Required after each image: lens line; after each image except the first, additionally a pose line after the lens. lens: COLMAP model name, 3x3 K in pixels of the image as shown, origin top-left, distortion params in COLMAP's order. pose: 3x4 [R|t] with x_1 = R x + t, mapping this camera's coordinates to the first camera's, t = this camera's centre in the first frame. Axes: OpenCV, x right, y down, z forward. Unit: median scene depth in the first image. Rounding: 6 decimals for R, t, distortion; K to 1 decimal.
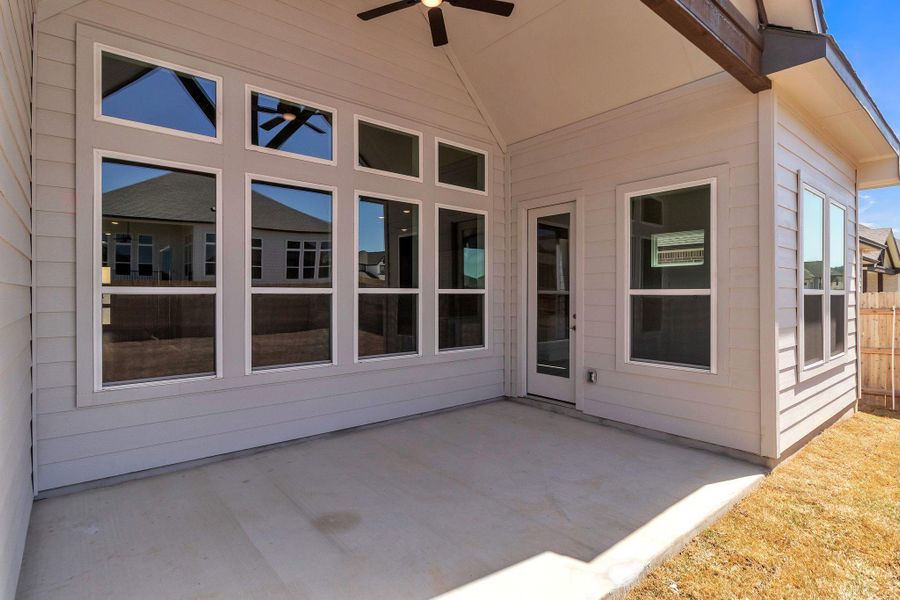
lens RADIAL K [[458.8, 0, 438.8], [0, 458.8, 287.2], [0, 0, 1]] dist [0.000490, 0.000206]
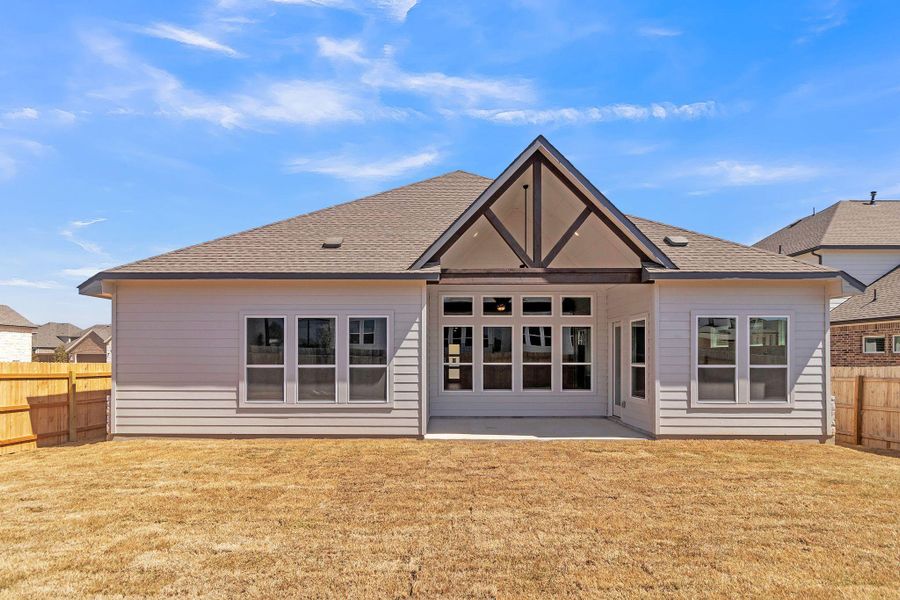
lens RADIAL K [[458.8, 0, 438.8], [0, 458.8, 287.2], [0, 0, 1]] dist [0.000490, 0.000206]
pose [[0.768406, -0.098203, -0.632383, 1.000199], [0.003476, 0.988782, -0.149324, -0.028962], [0.639953, 0.112544, 0.760128, -1.167089]]
